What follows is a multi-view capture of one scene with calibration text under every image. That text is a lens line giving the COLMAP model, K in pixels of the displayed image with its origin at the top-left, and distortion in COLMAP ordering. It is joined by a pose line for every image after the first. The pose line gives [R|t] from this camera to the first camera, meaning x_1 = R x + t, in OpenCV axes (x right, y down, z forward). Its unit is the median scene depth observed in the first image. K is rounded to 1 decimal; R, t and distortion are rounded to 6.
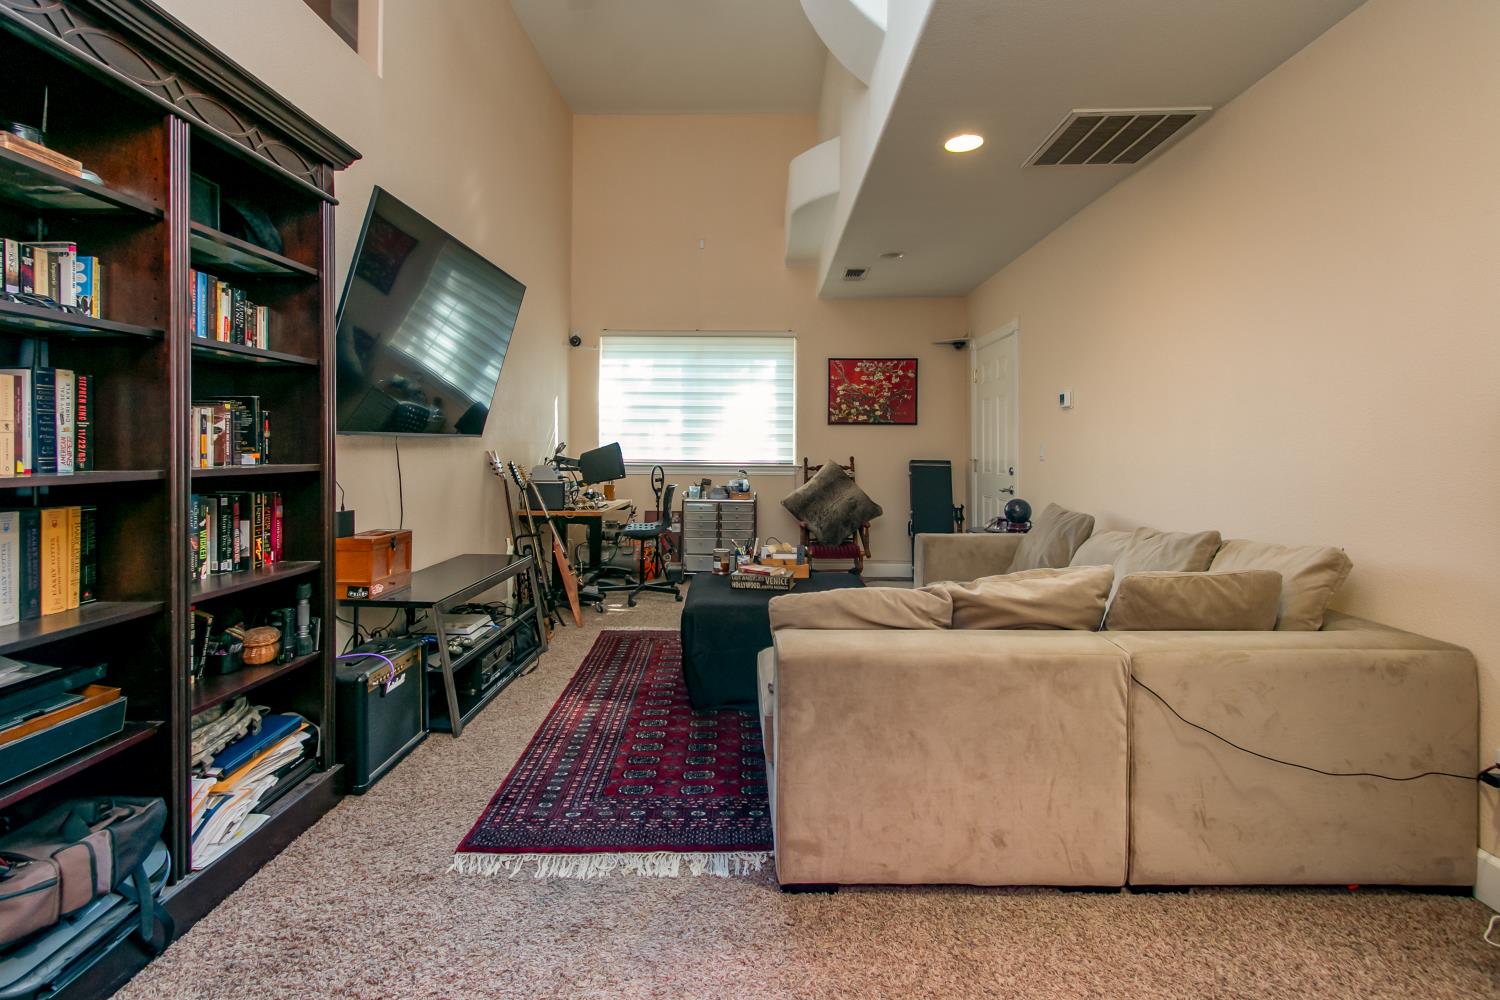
lens RADIAL K [[702.4, 0, 752.6], [0, 702.4, 444.8], [0, 0, 1]] dist [0.003658, 0.000068]
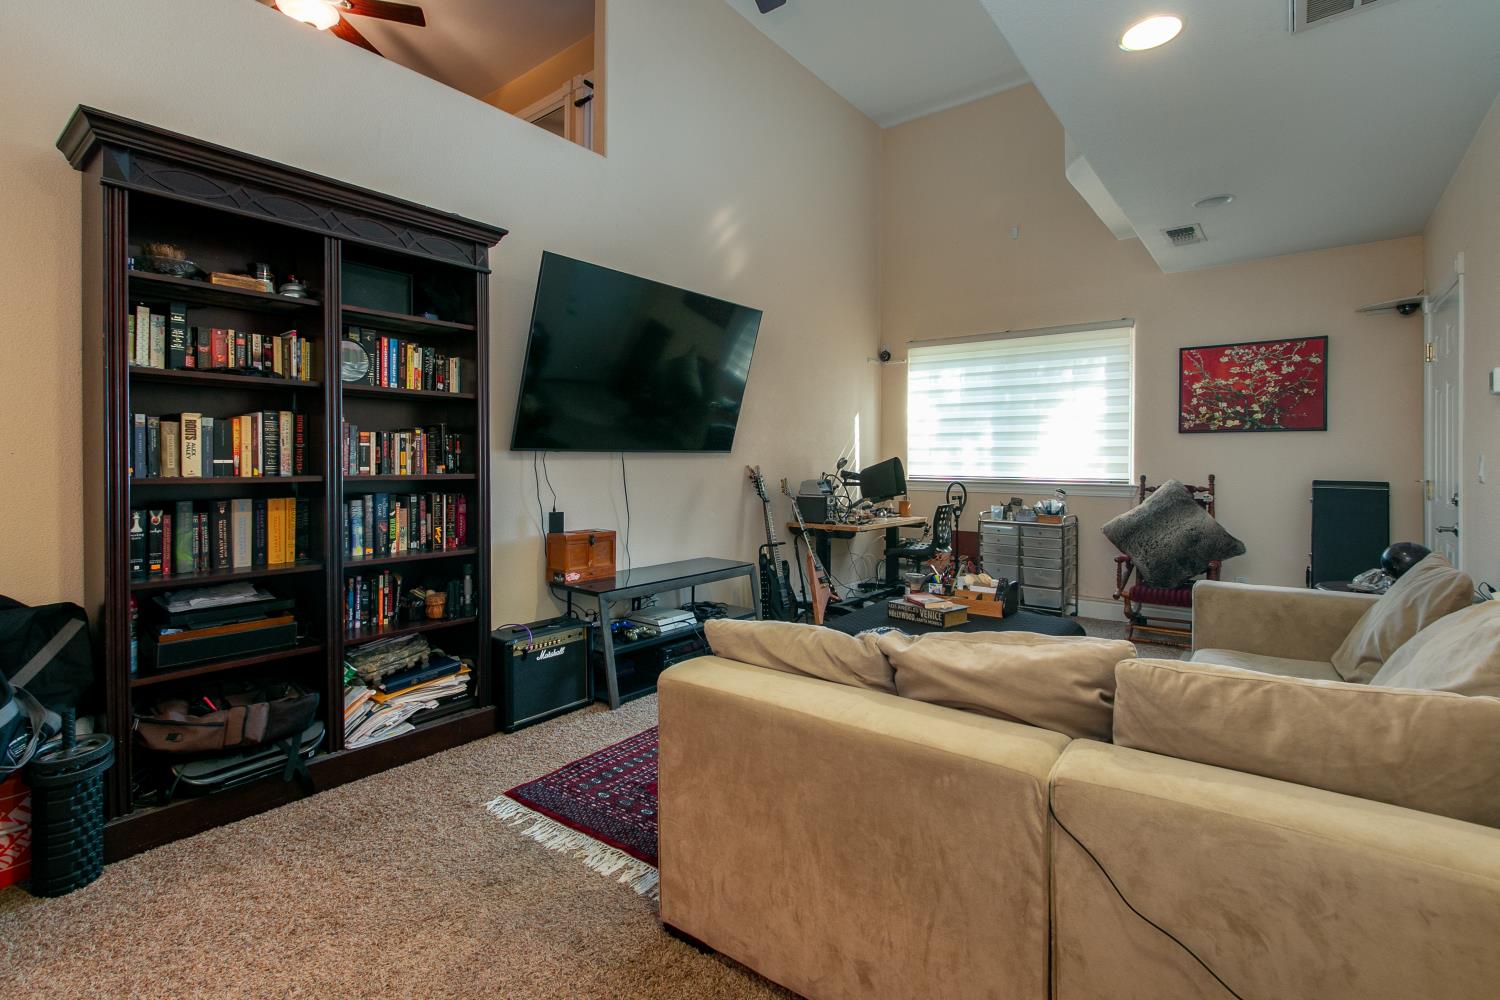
lens RADIAL K [[702.4, 0, 749.4], [0, 702.4, 462.7], [0, 0, 1]] dist [0.003658, 0.000068]
pose [[0.795430, -0.000718, -0.606045, 0.604887], [0.001733, 0.999998, 0.001090, 0.006684], [0.606043, -0.001917, 0.795430, 0.273370]]
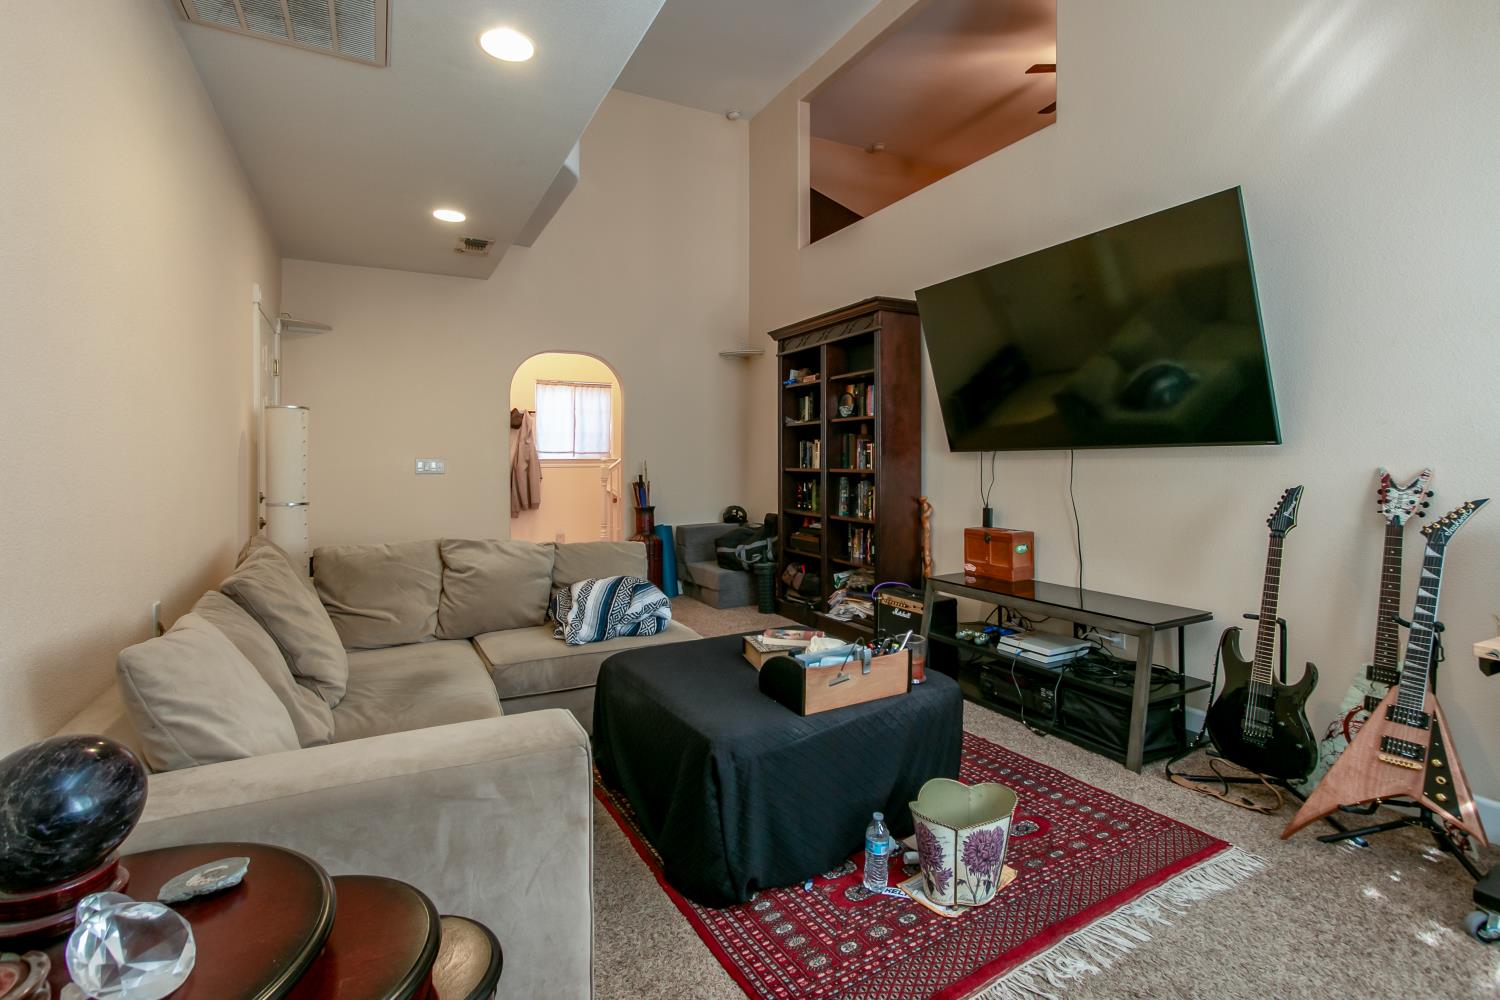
lens RADIAL K [[702.4, 0, 753.5], [0, 702.4, 470.7], [0, 0, 1]] dist [0.003658, 0.000068]
pose [[-0.873621, -0.002078, -0.486603, 0.623260], [-0.005825, 0.999964, 0.006187, 0.021346], [0.486573, 0.008240, -0.873601, 2.581958]]
